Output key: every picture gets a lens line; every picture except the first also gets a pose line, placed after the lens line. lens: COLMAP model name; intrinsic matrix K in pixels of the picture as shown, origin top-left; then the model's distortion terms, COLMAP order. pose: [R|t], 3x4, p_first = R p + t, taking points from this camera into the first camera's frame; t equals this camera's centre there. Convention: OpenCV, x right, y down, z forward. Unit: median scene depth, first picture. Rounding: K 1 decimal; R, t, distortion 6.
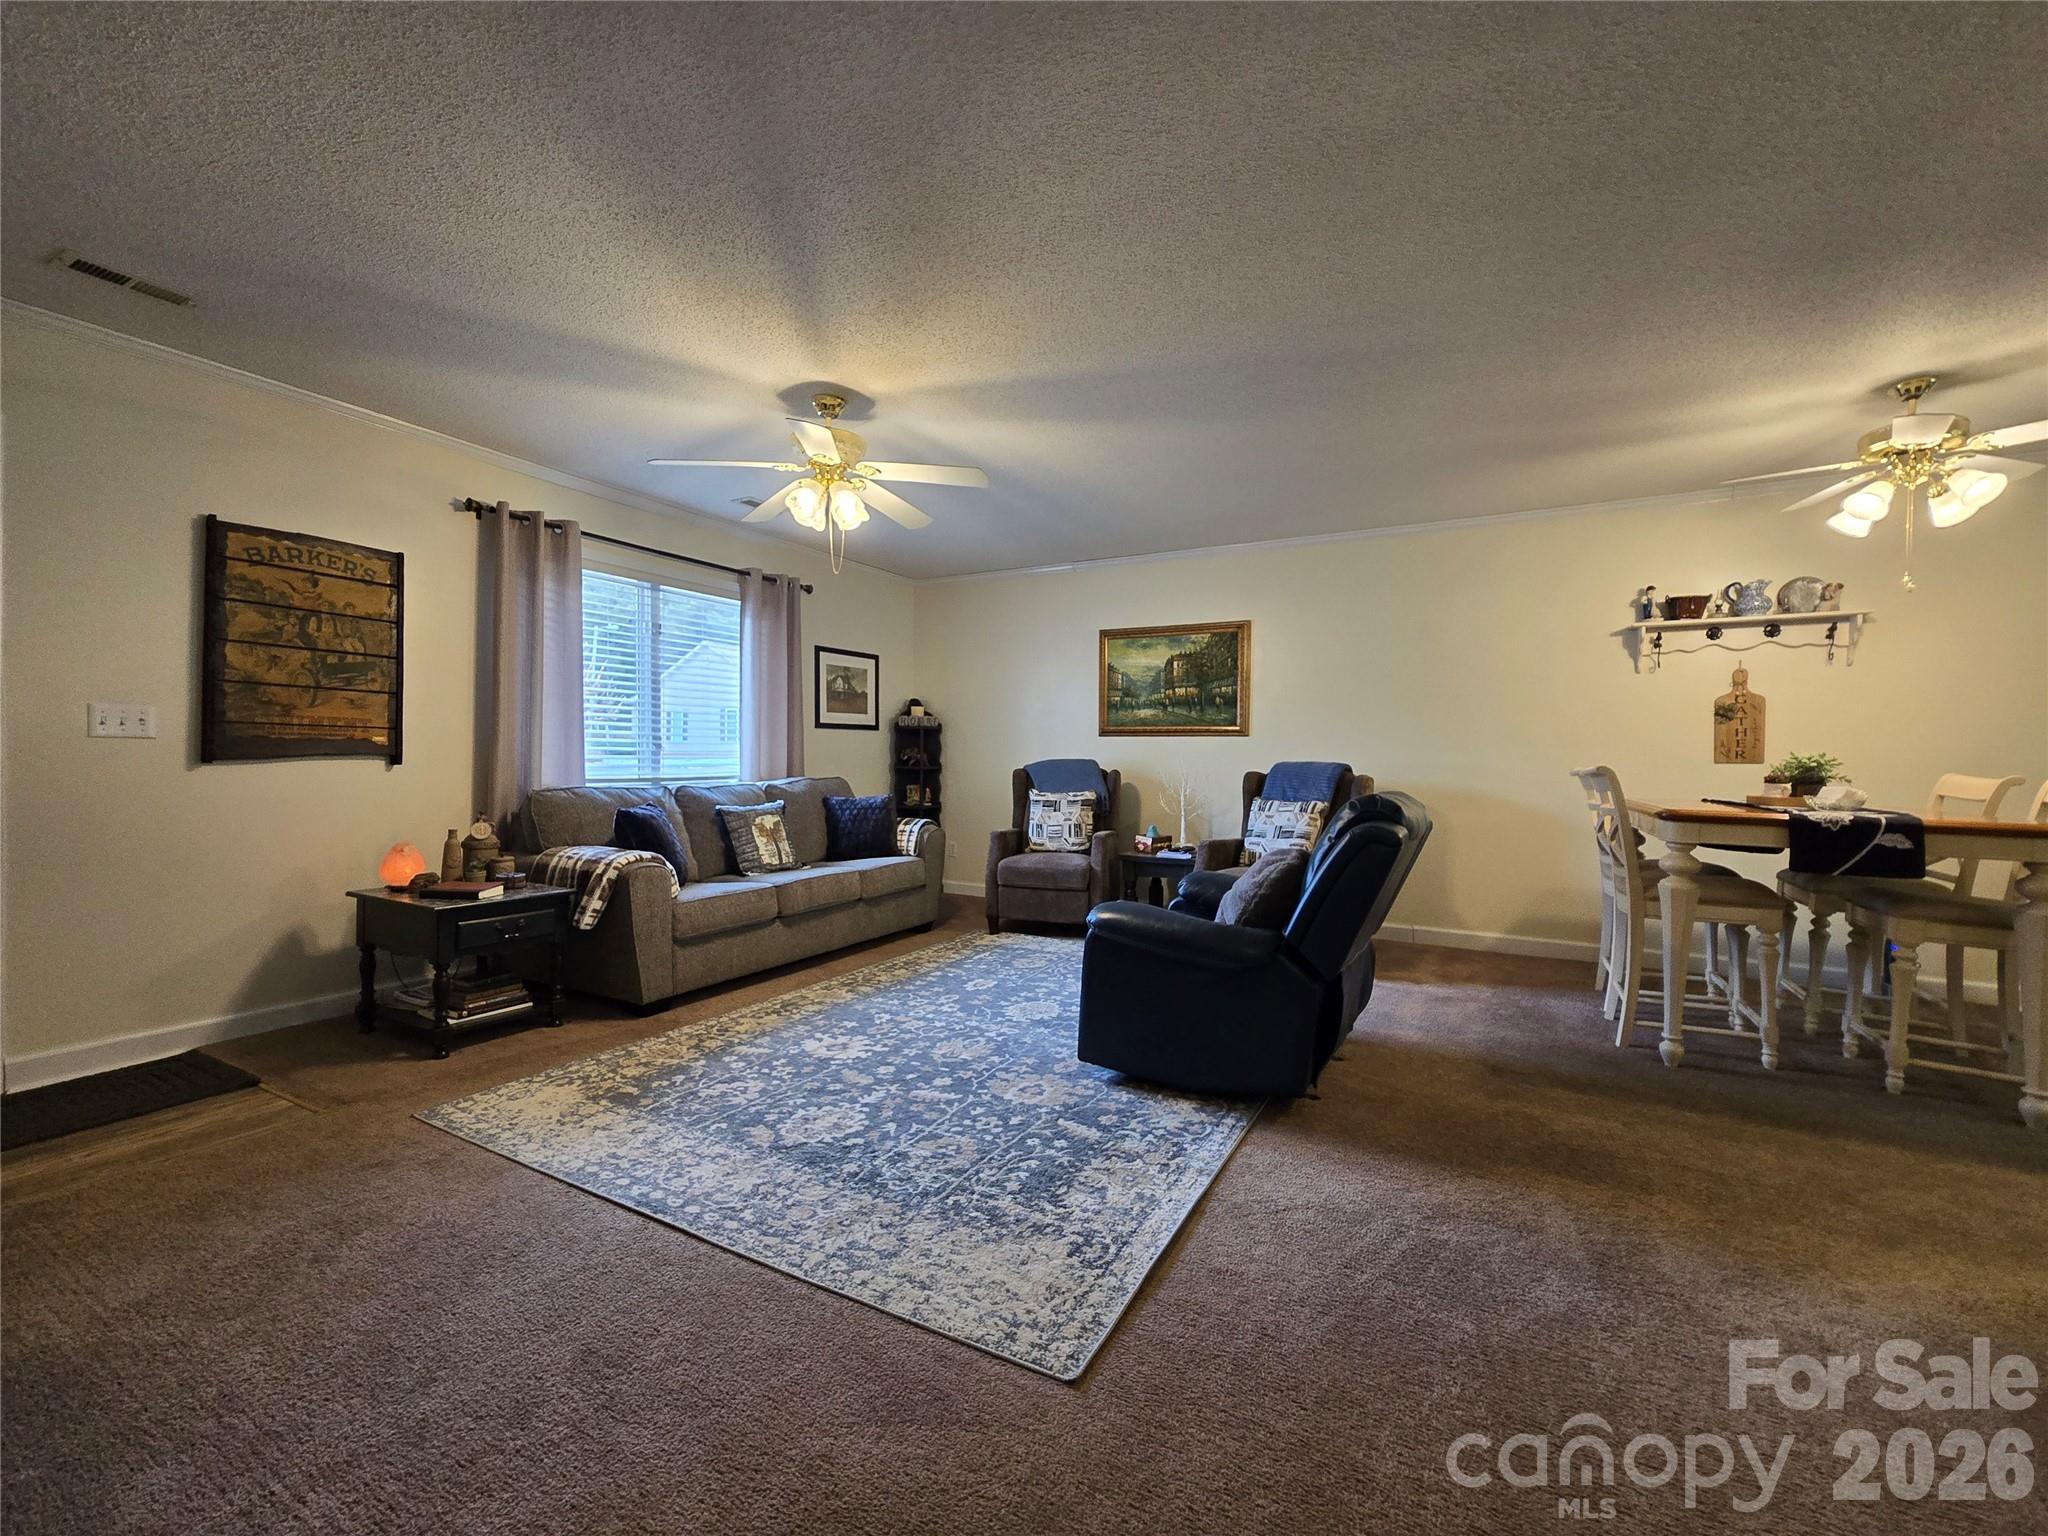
lens RADIAL K [[838.8, 0, 1023.6], [0, 838.8, 756.6], [0, 0, 1]] dist [0.000554, 0.001114]
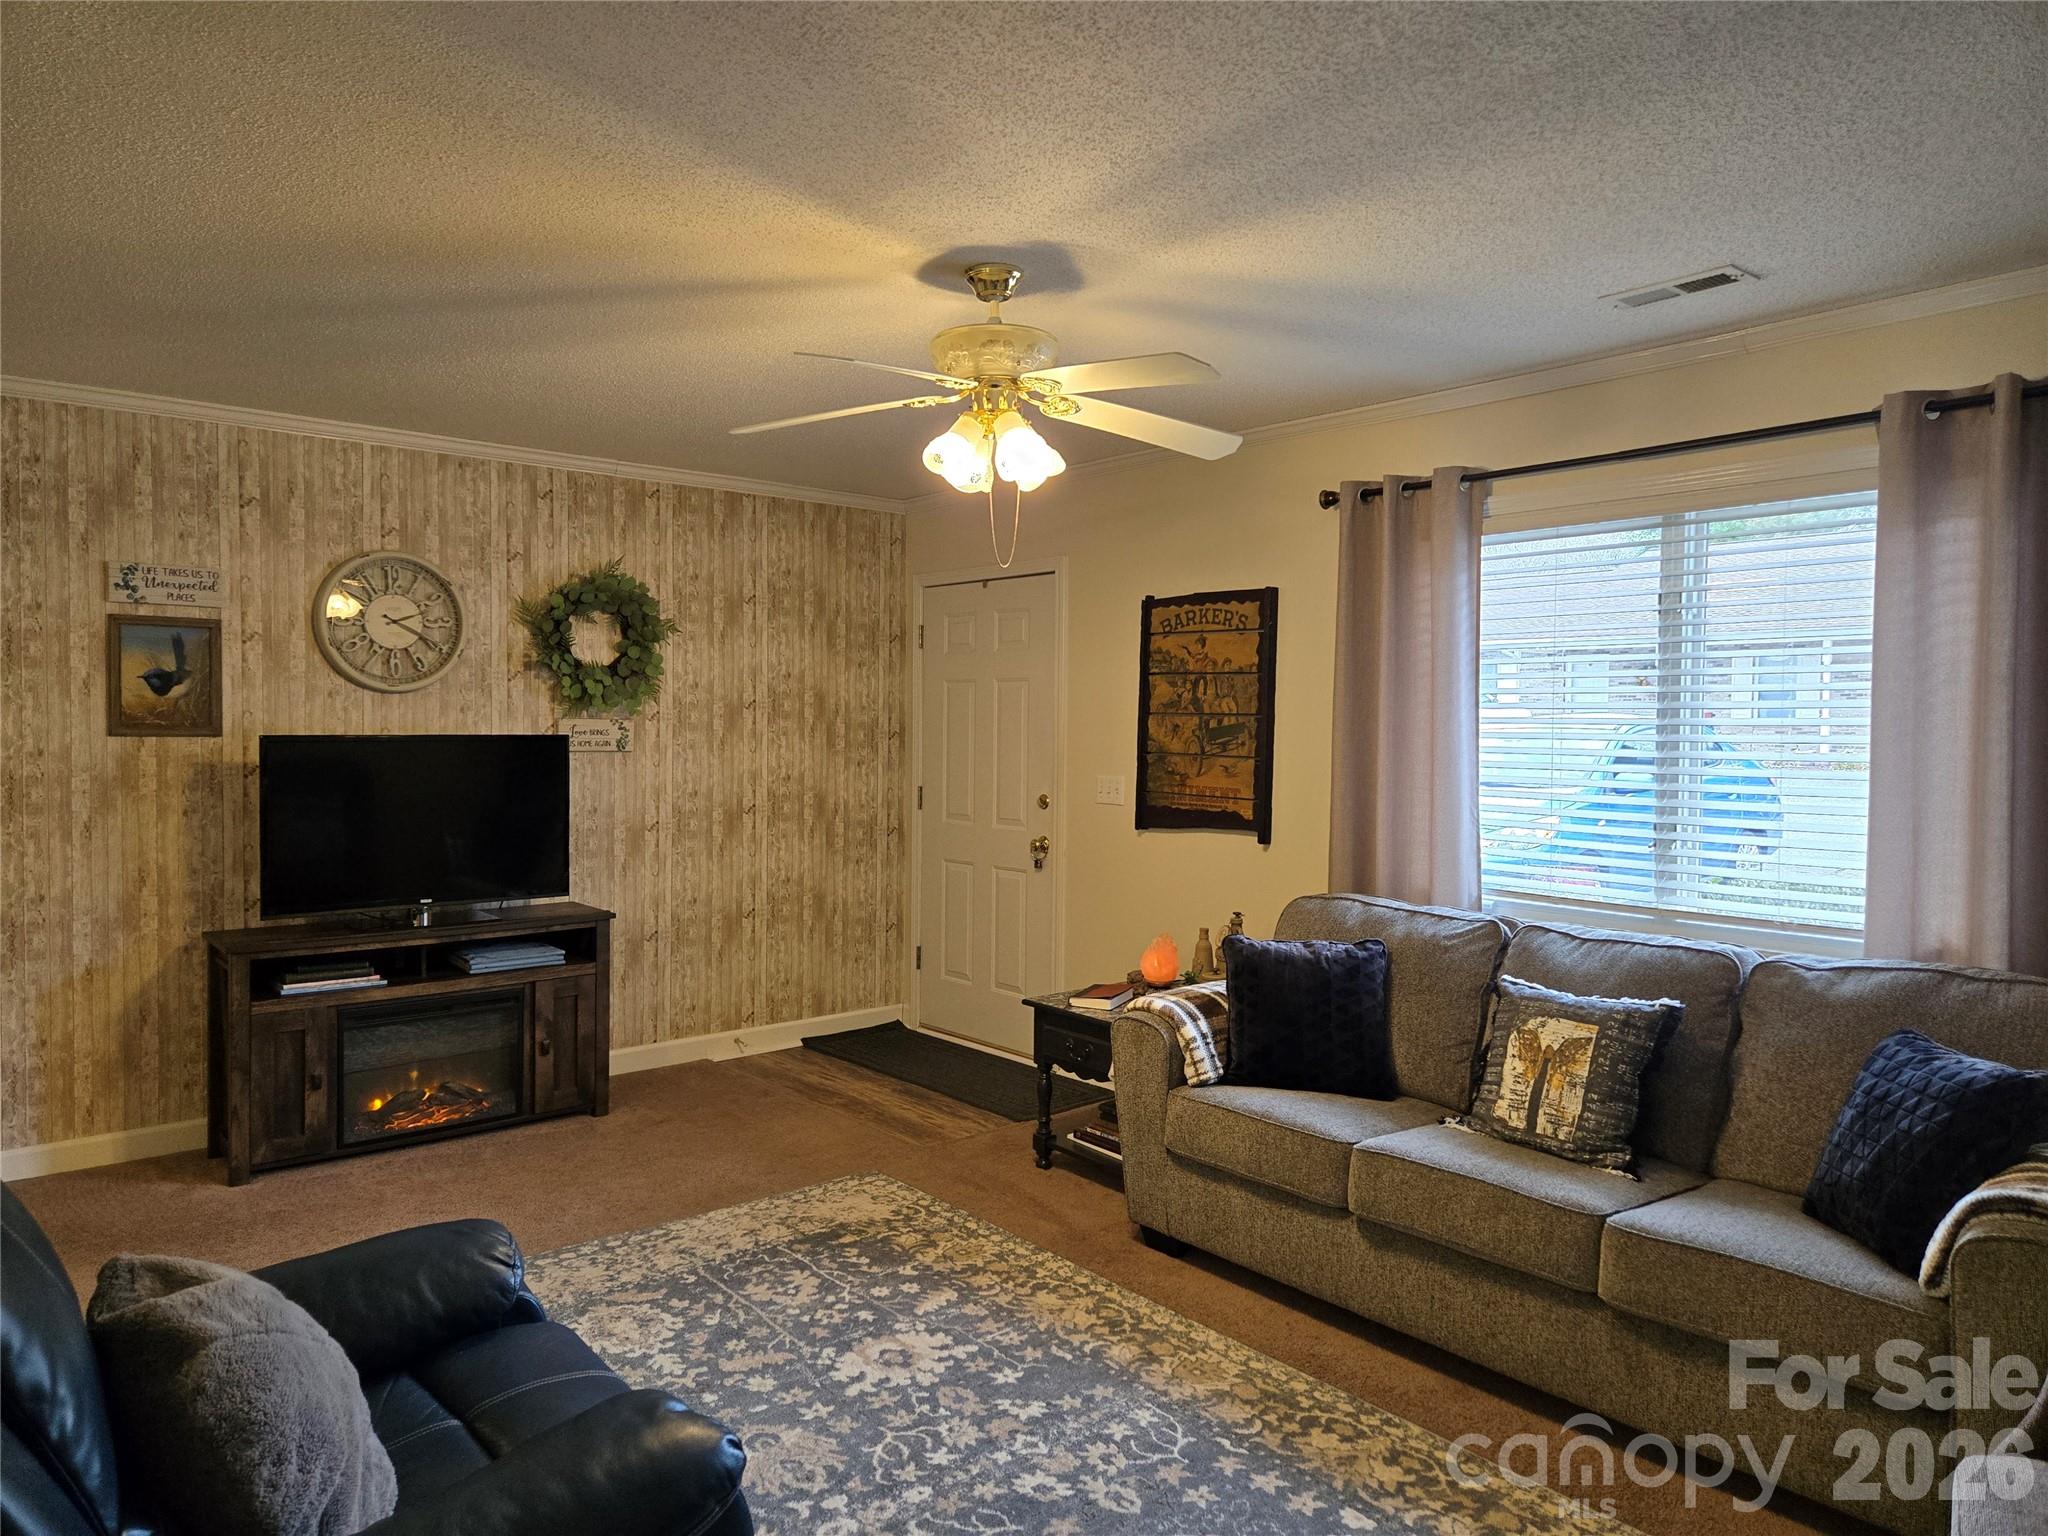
lens RADIAL K [[1362.5, 0, 1027.7], [0, 1362.5, 753.9], [0, 0, 1]] dist [0.034703, -0.004716]
pose [[-0.345950, 0.013362, -0.938158, 0.662888], [-0.011002, 0.999772, 0.018296, -0.112892], [0.938189, 0.016651, -0.345724, 1.388570]]
